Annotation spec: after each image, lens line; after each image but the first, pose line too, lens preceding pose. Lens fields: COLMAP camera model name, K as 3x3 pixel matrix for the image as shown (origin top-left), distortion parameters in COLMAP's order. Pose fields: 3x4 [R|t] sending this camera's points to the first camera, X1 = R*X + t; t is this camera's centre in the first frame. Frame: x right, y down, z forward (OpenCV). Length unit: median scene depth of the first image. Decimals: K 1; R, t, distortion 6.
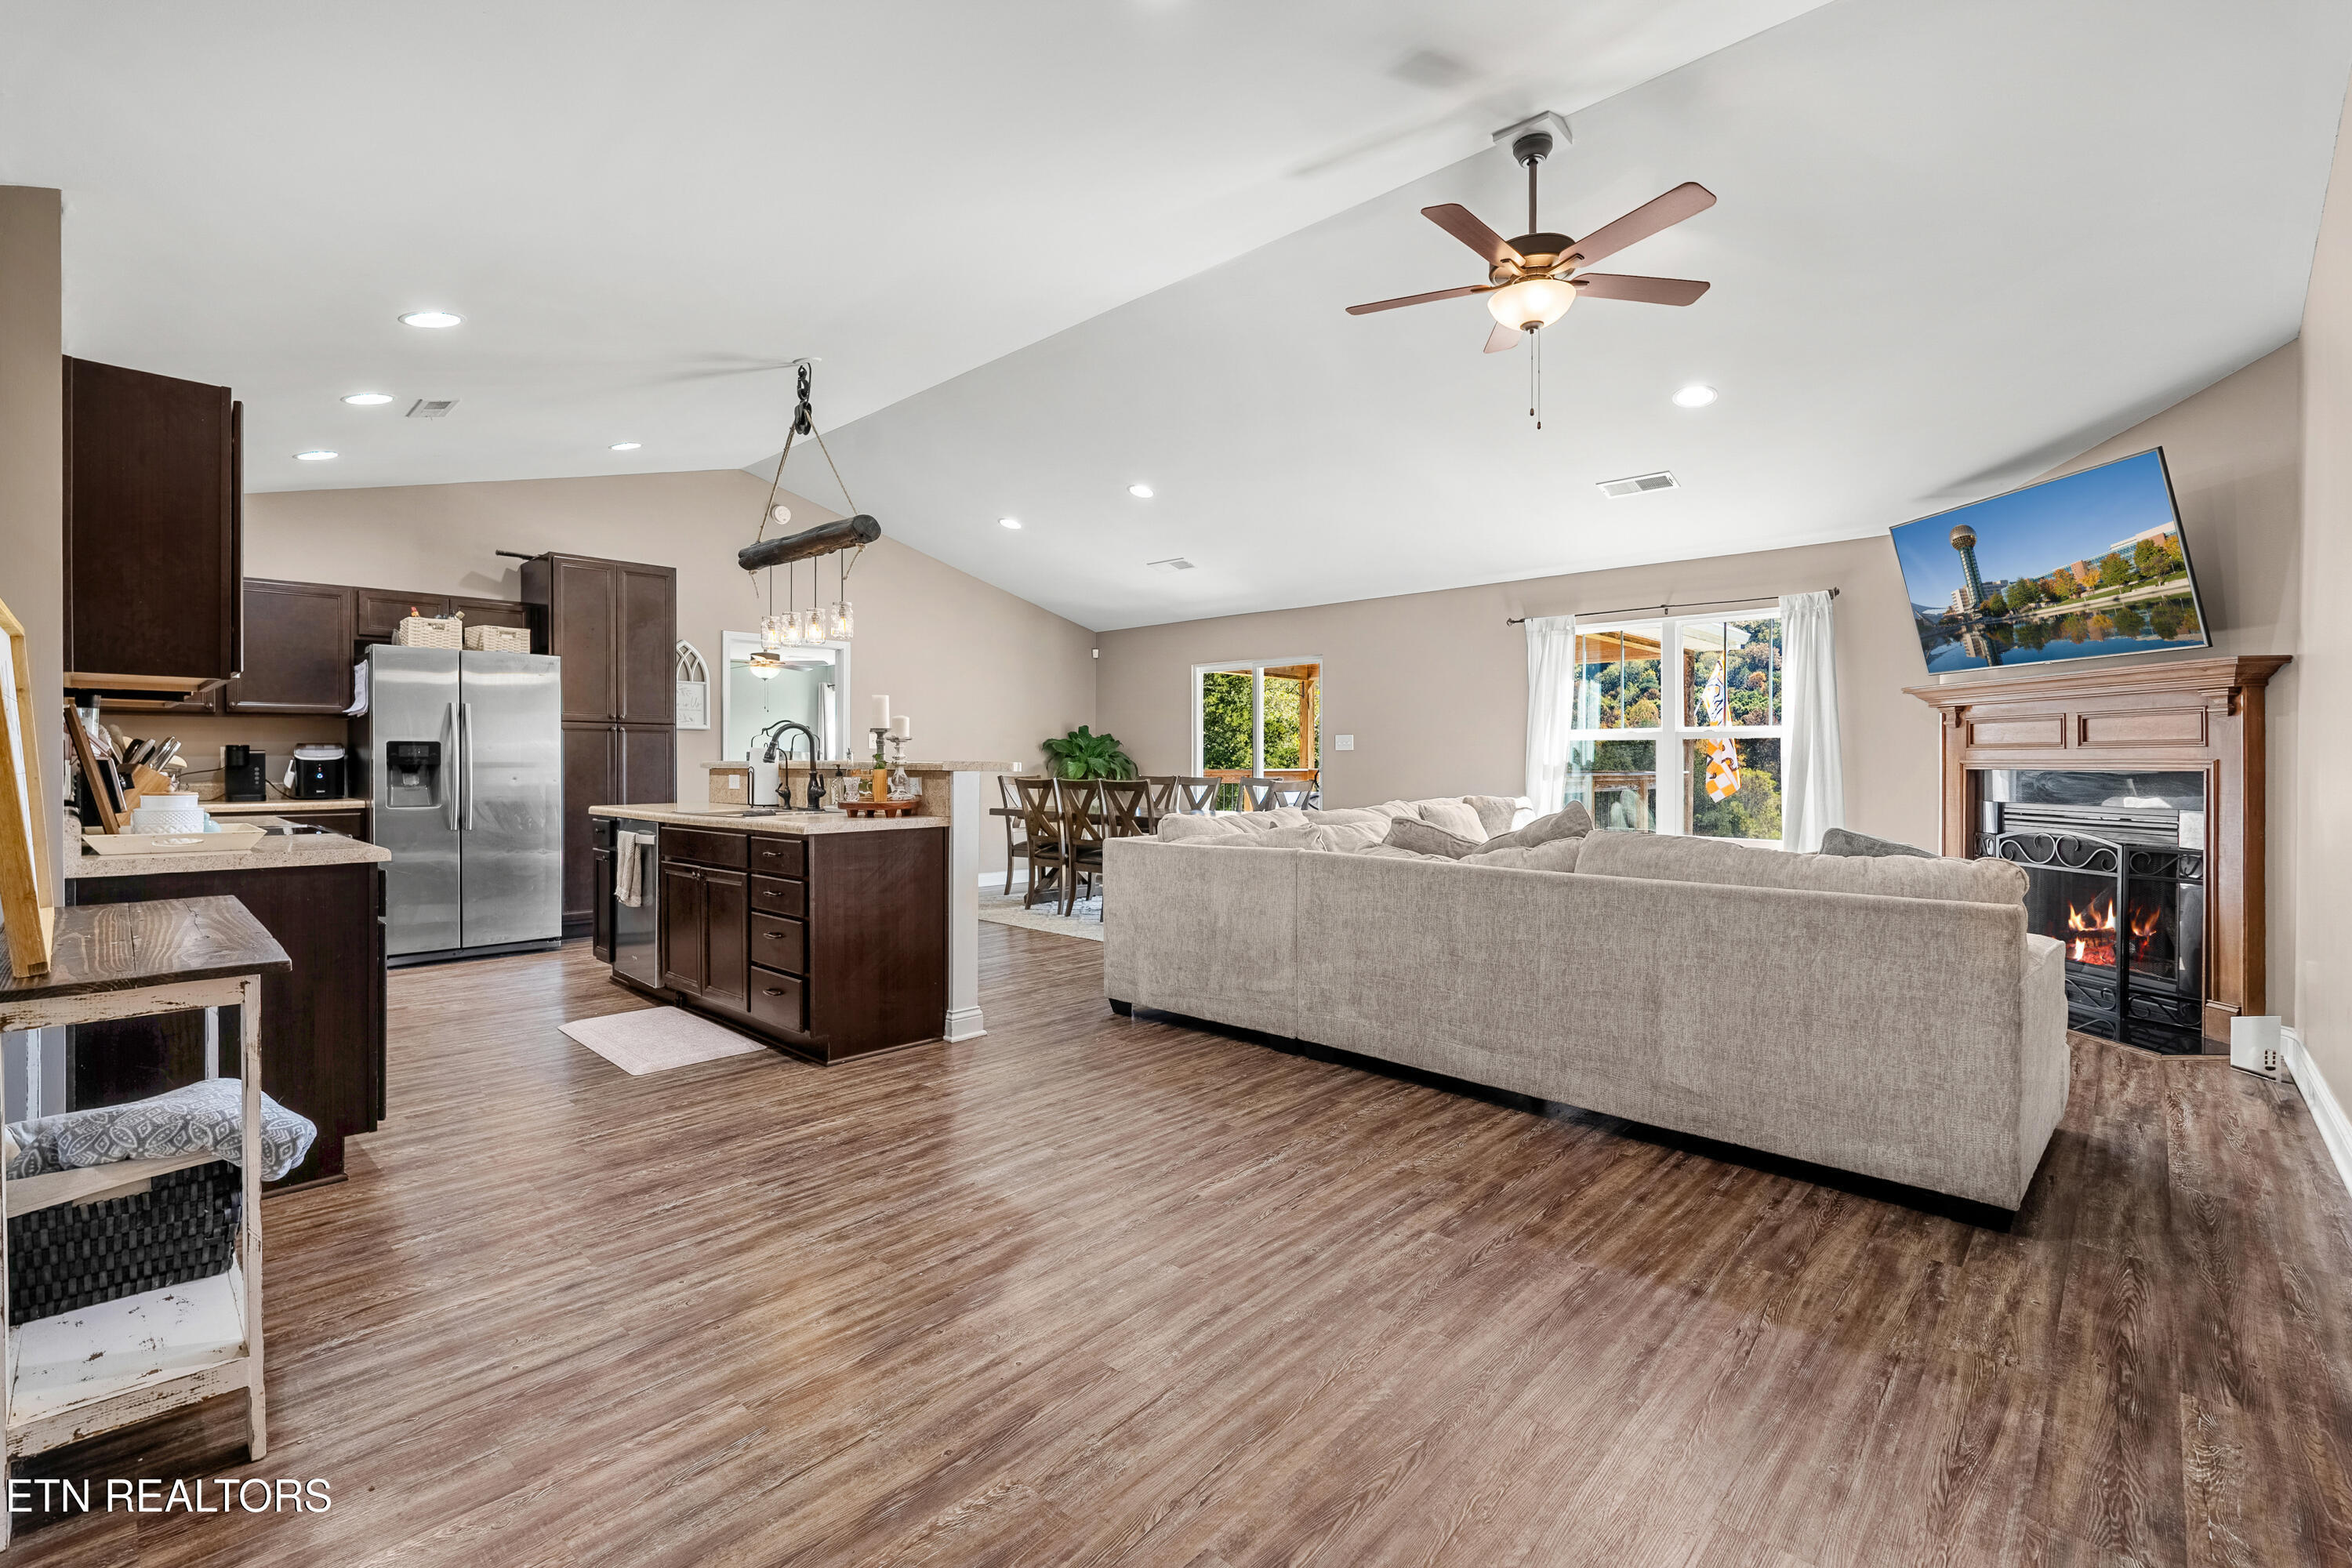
lens RADIAL K [[1037.3, 0, 1182.6], [0, 1037.3, 766.8], [0, 0, 1]] dist [-0.001478, -0.000386]
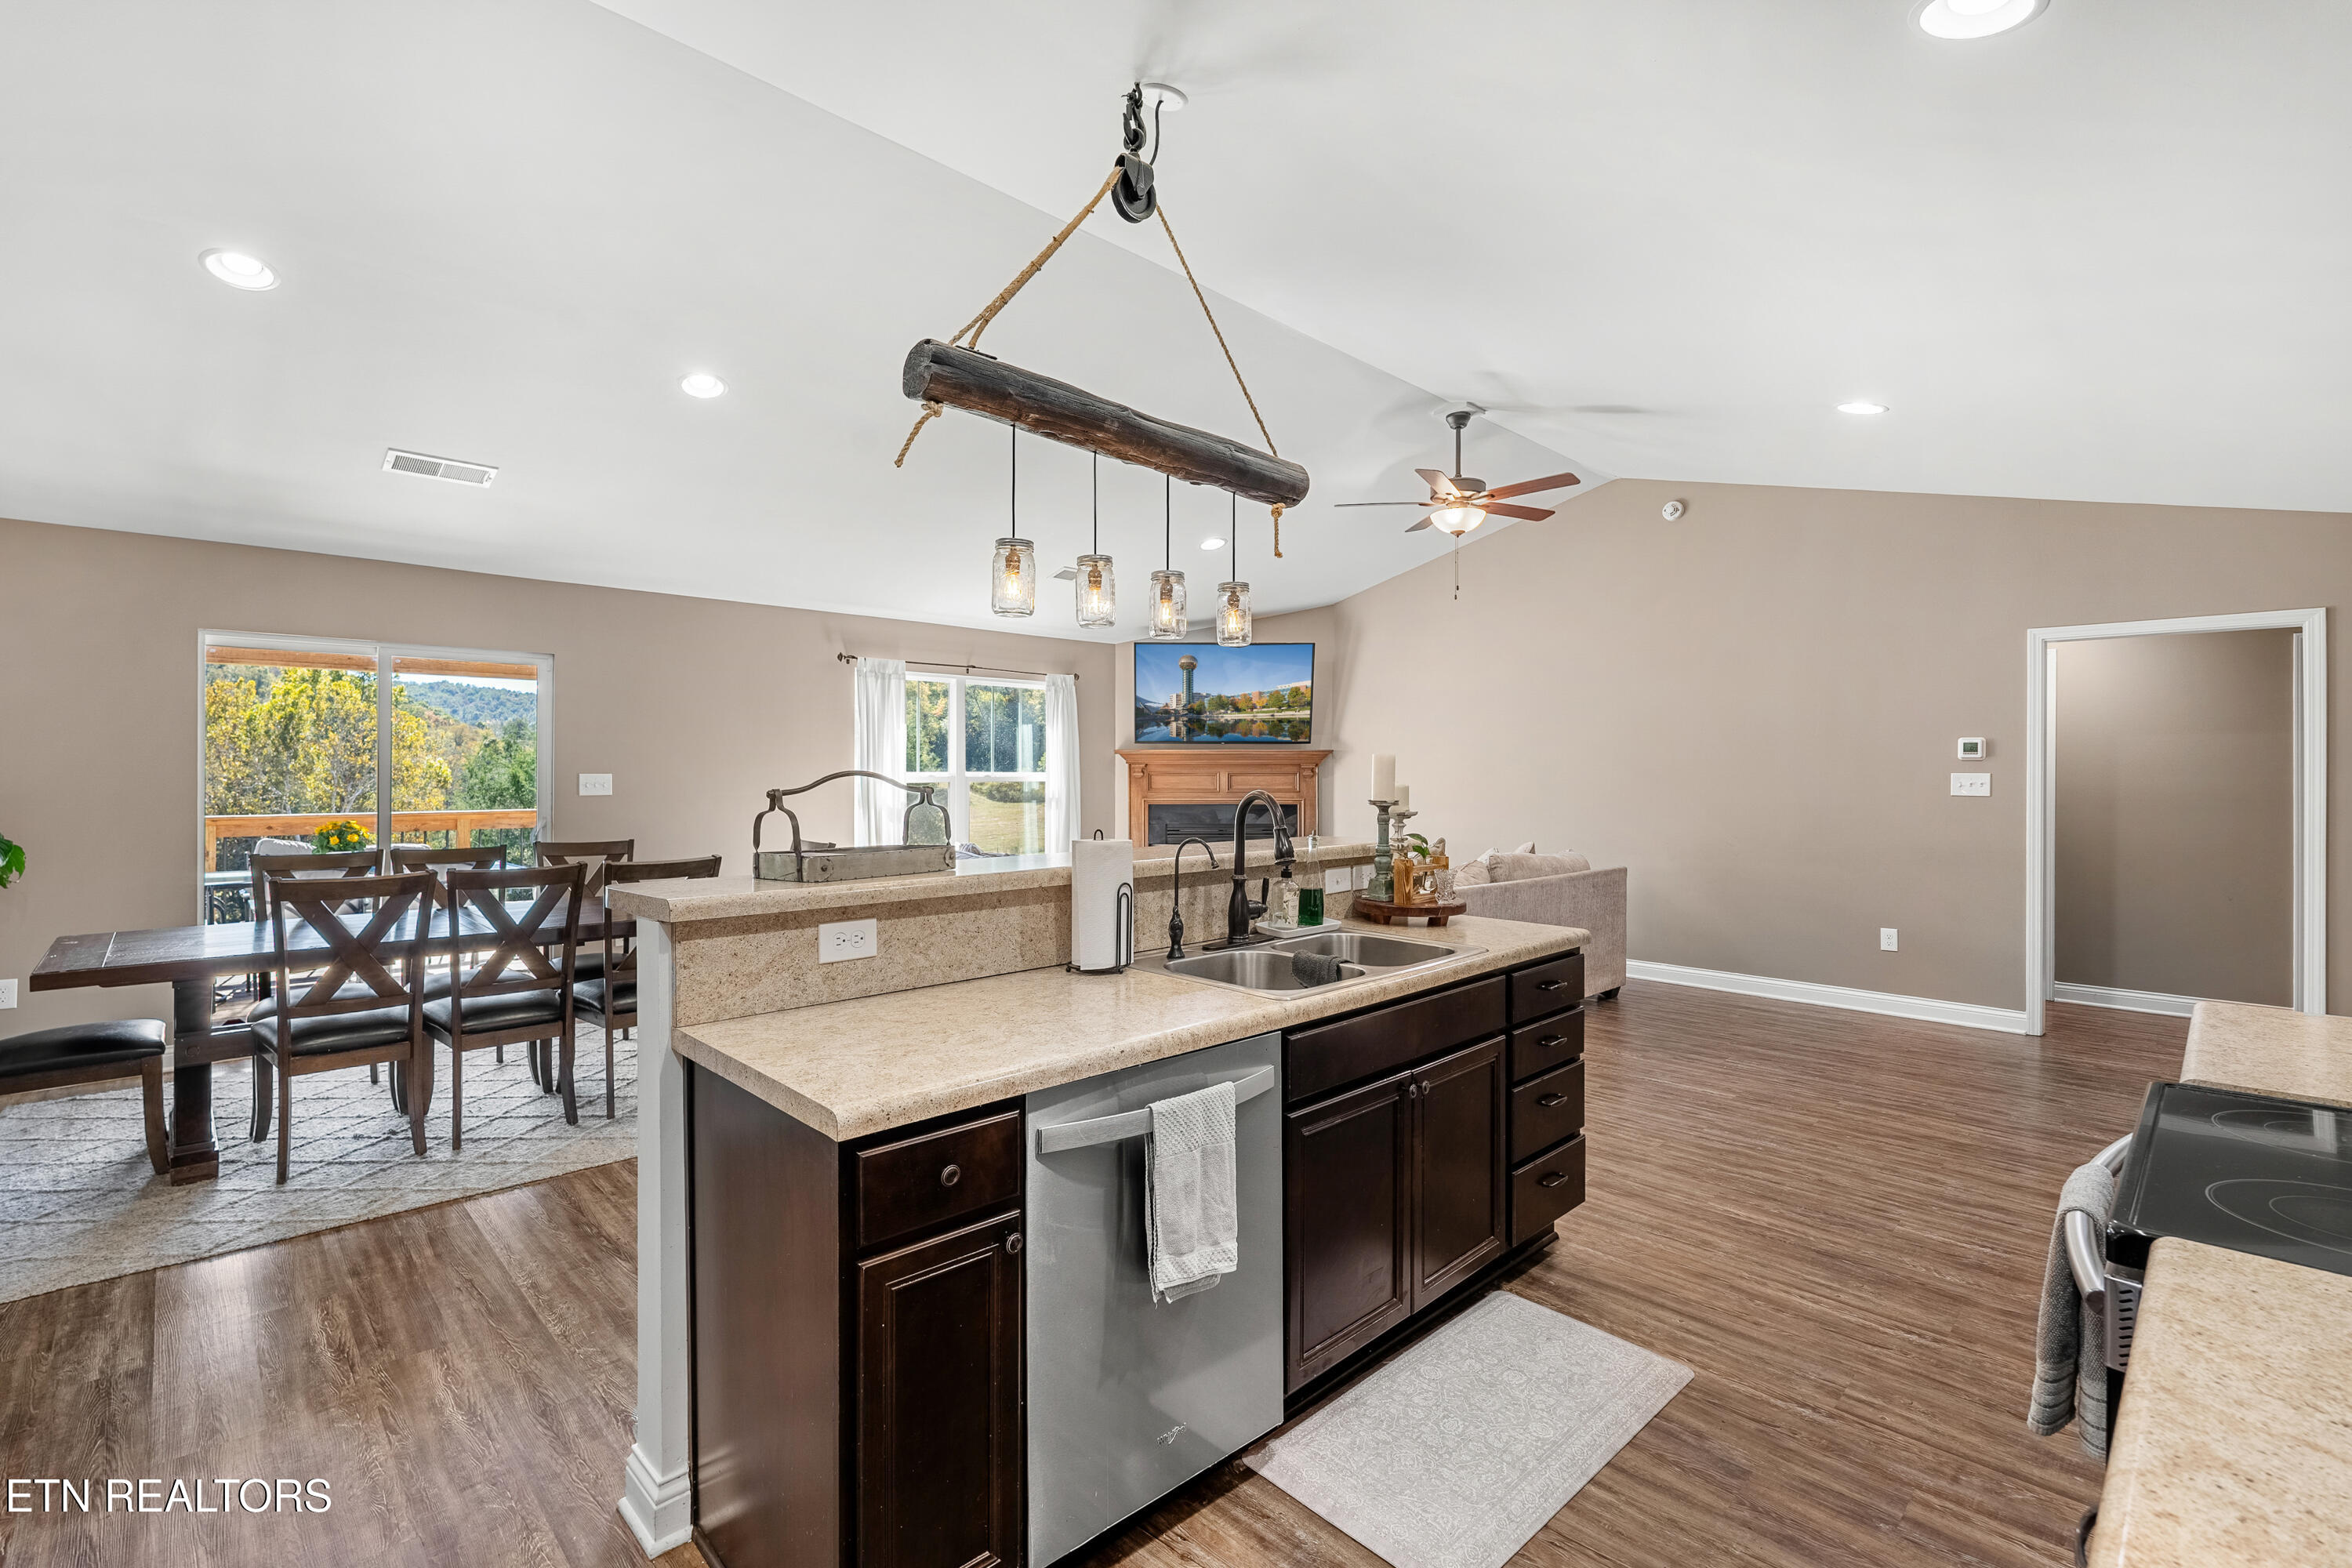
lens RADIAL K [[1037.3, 0, 1154.5], [0, 1037.3, 769.9], [0, 0, 1]] dist [-0.001478, -0.000386]
pose [[0.059911, 0.002764, 0.998200, -0.789477], [0.008415, 0.999959, -0.003274, -0.044759], [-0.998168, 0.008596, 0.059886, 0.865725]]
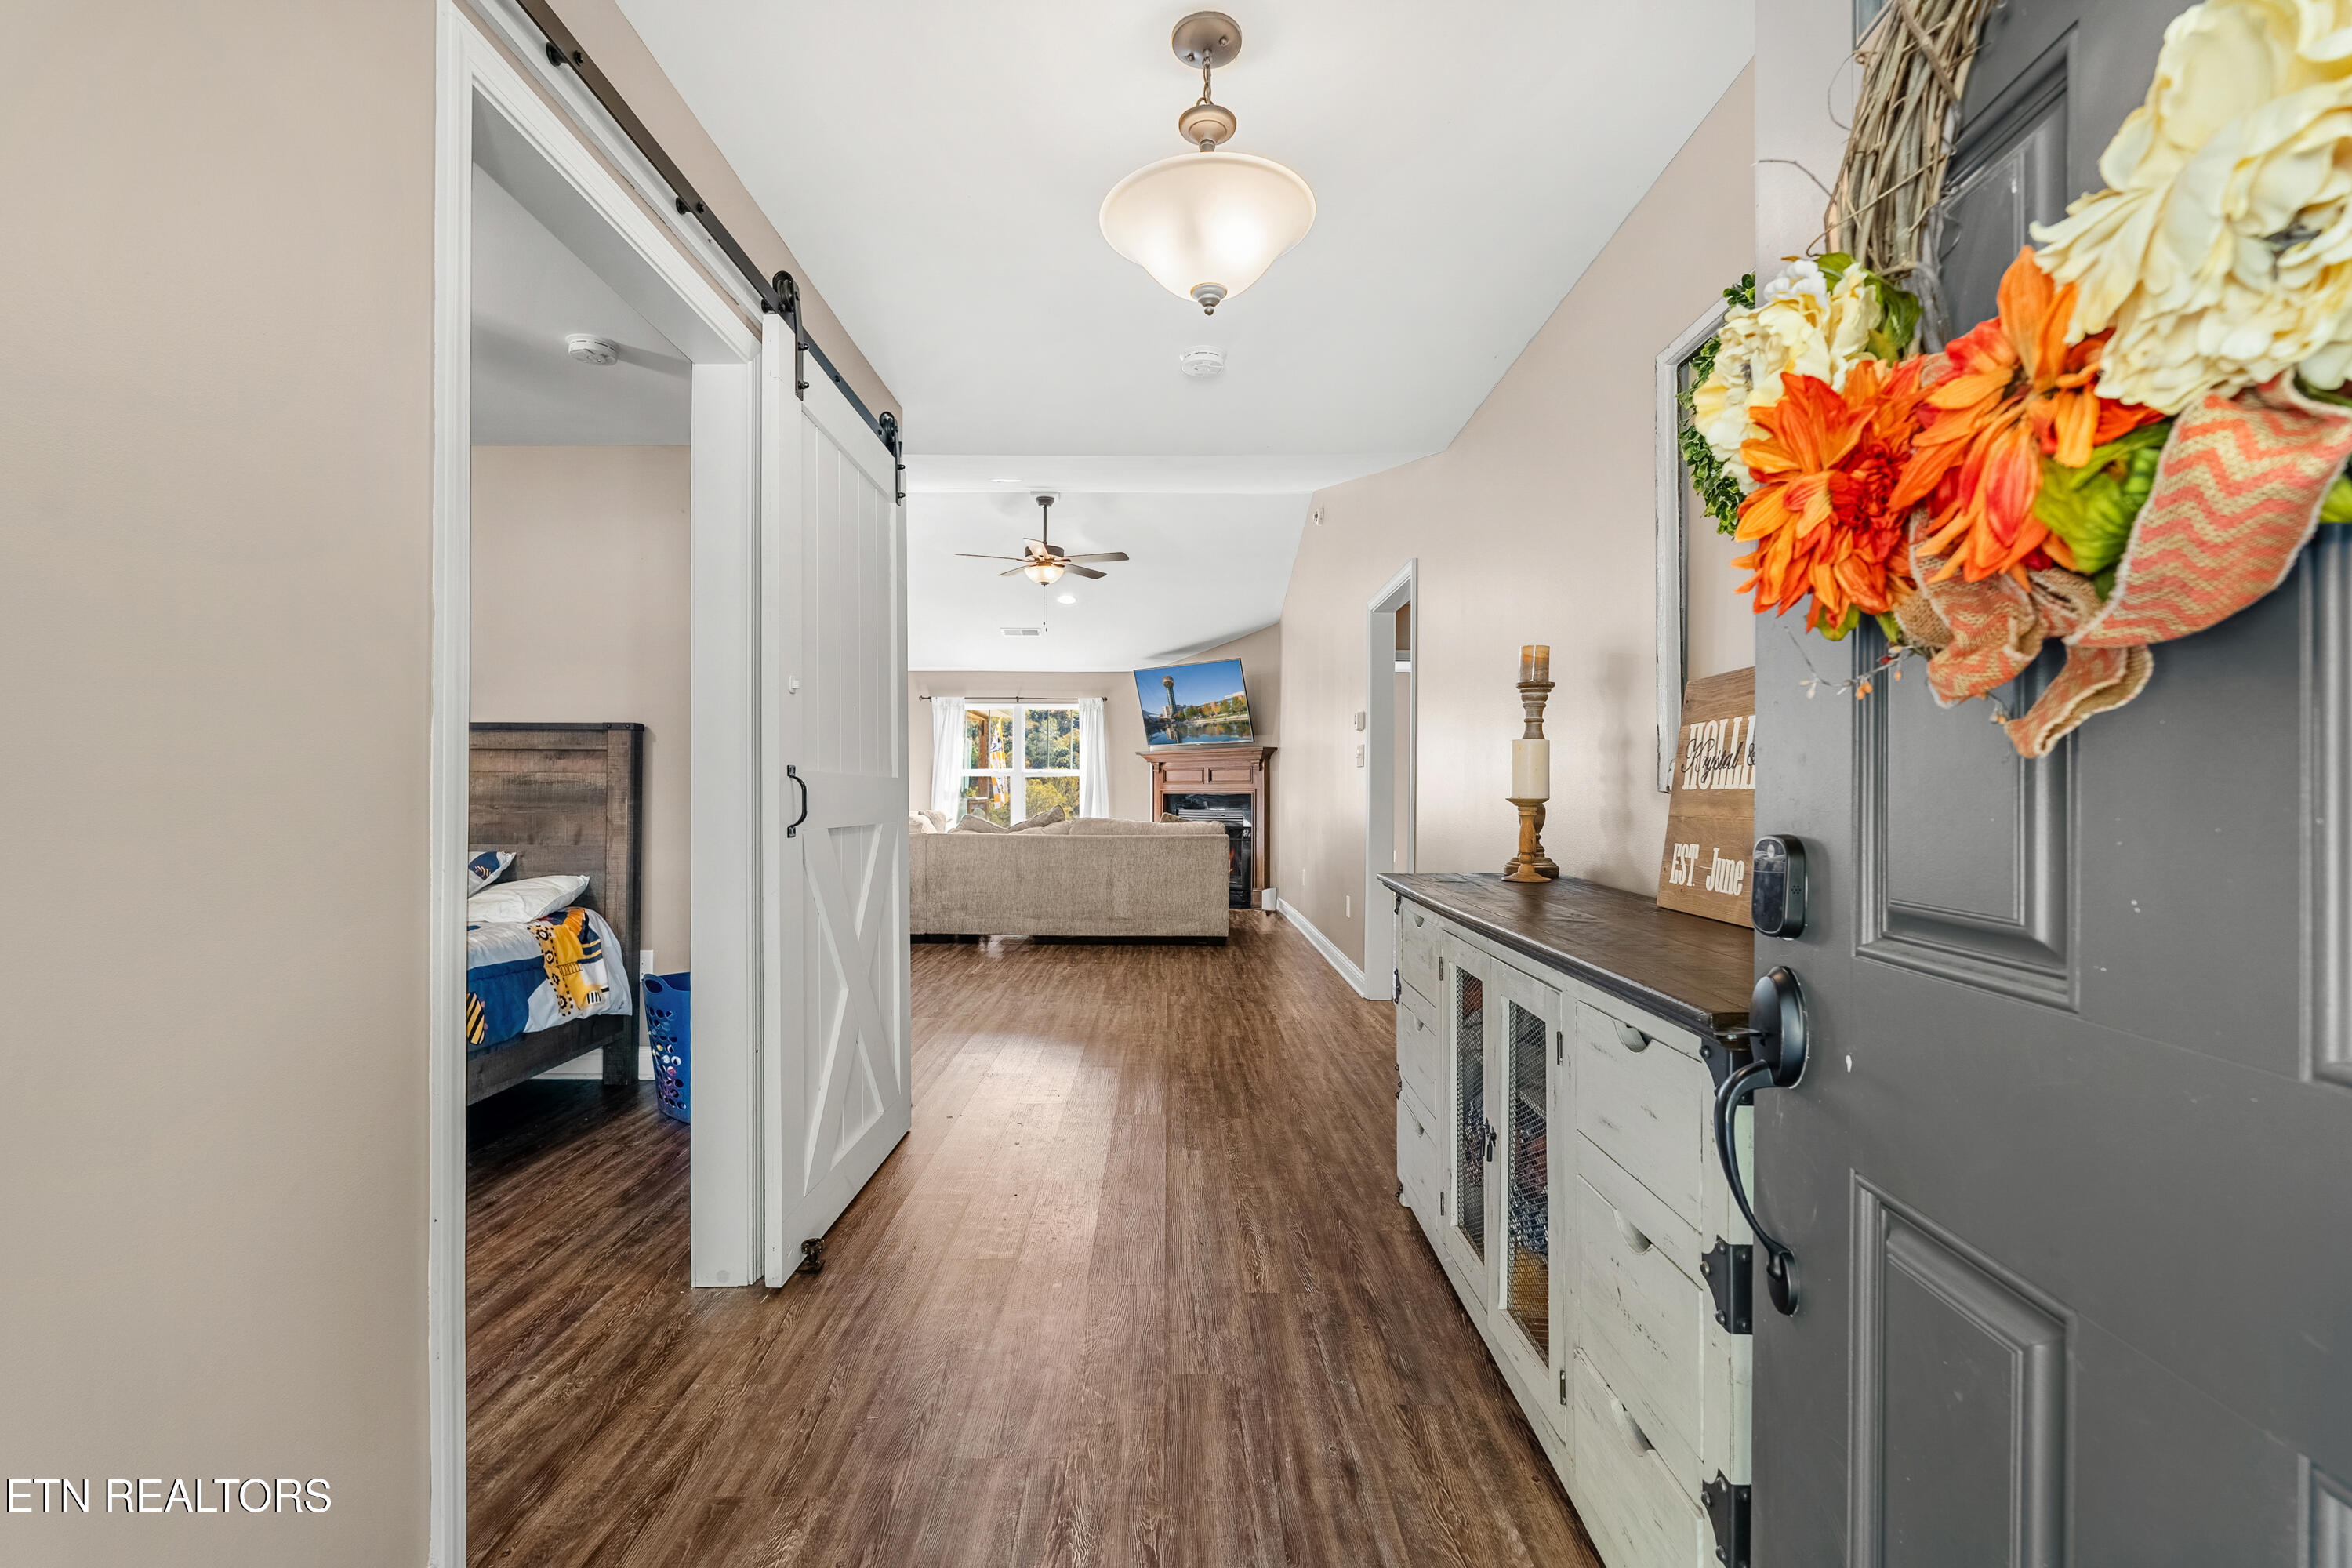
lens RADIAL K [[1037.3, 0, 1172.5], [0, 1037.3, 790.9], [0, 0, 1]] dist [-0.001478, -0.000386]
pose [[0.729624, 0.005376, 0.683827, -0.611386], [0.002528, 0.999941, -0.010558, 0.018069], [-0.683843, 0.009432, 0.729568, -0.485075]]
